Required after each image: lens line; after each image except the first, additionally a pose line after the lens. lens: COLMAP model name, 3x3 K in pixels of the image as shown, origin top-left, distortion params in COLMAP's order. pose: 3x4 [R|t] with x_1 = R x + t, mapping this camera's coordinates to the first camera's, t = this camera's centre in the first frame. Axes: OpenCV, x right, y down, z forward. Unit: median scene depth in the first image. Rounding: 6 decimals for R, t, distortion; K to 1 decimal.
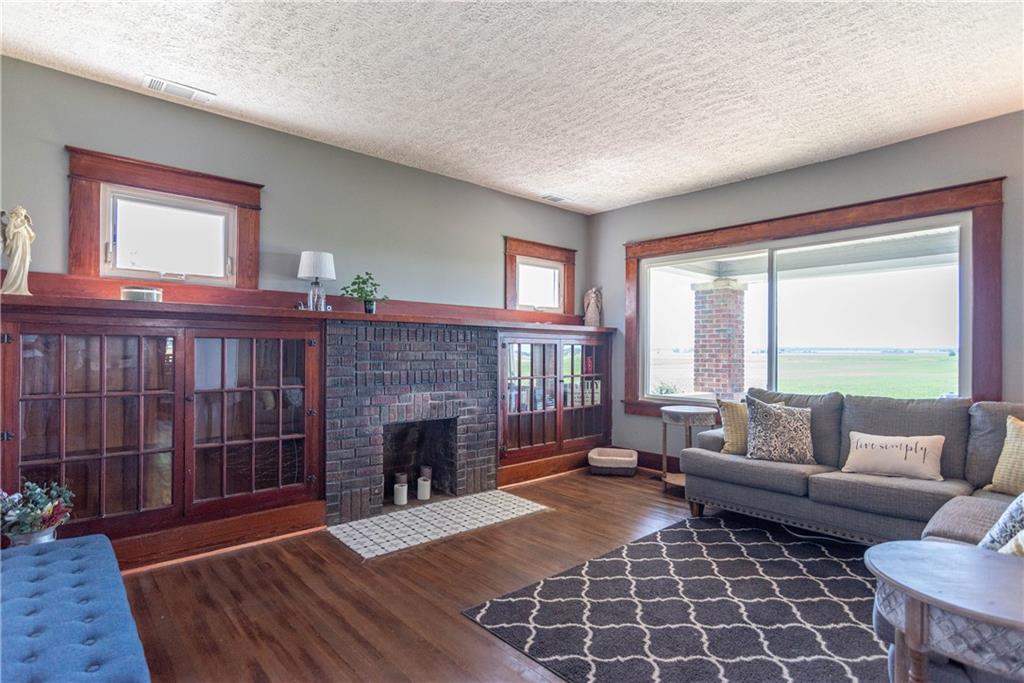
lens RADIAL K [[520.8, 0, 507.9], [0, 520.8, 350.4], [0, 0, 1]] dist [-0.004879, -0.000386]
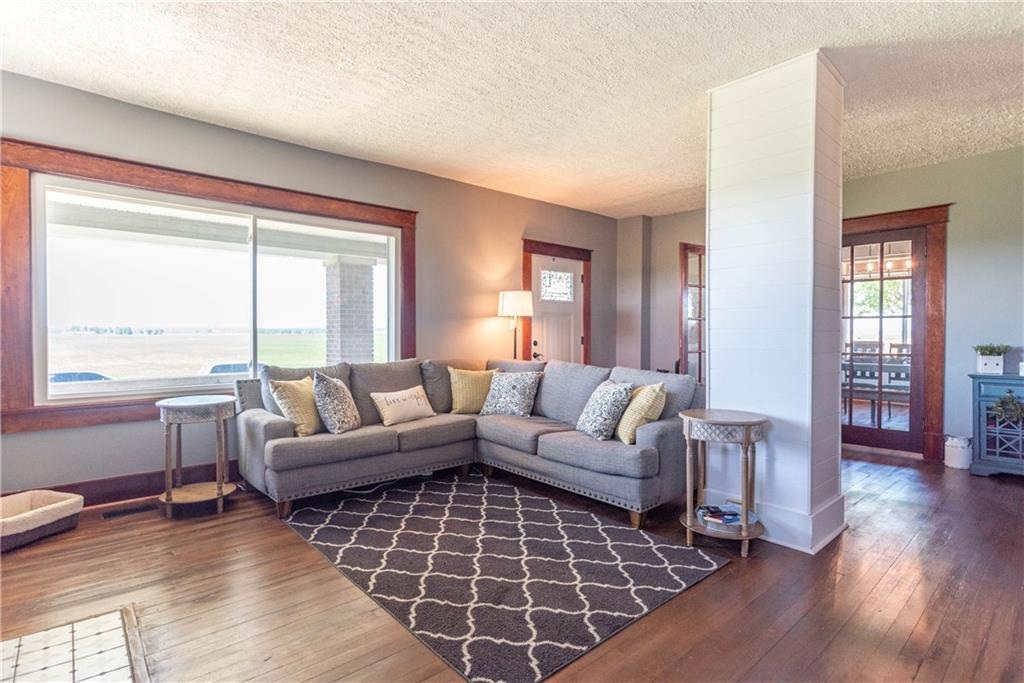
lens RADIAL K [[509.2, 0, 510.5], [0, 509.2, 342.3], [0, 0, 1]] dist [-0.005920, 0.000434]
pose [[-0.002606, -0.025223, 0.999678, -0.539487], [-0.001642, 0.999681, 0.025218, 0.009184], [-0.999995, -0.001575, -0.002647, 0.721871]]
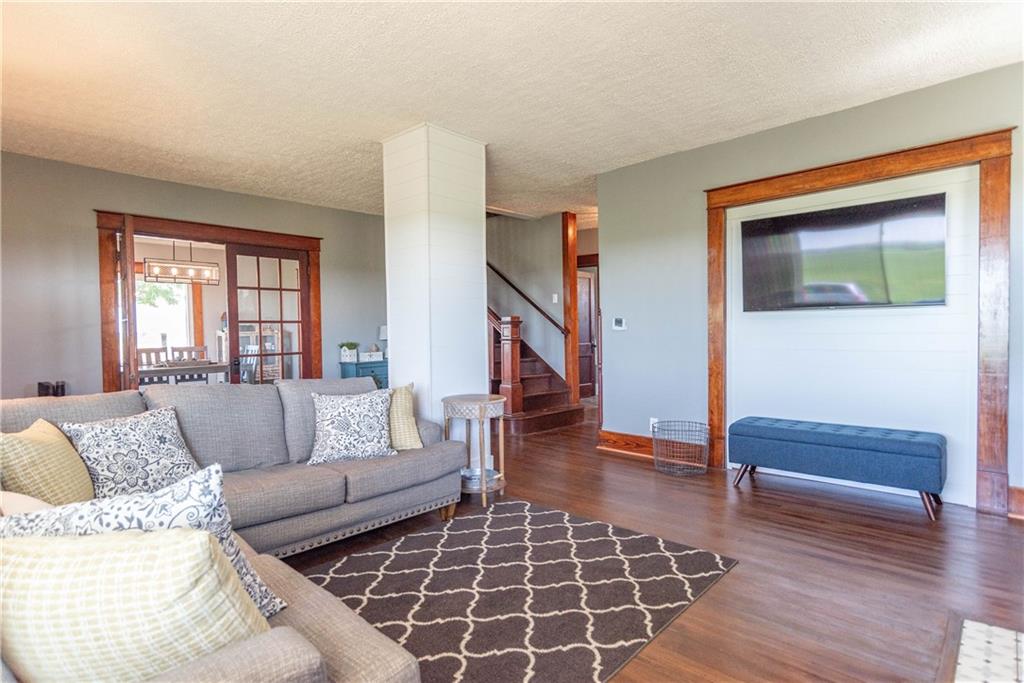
lens RADIAL K [[509.2, 0, 510.5], [0, 509.2, 342.3], [0, 0, 1]] dist [-0.005920, 0.000434]
pose [[-0.996275, 0.013252, -0.085211, 0.346293], [0.011345, 0.999675, 0.022817, 0.009424], [0.085486, 0.021765, -0.996102, 1.473404]]
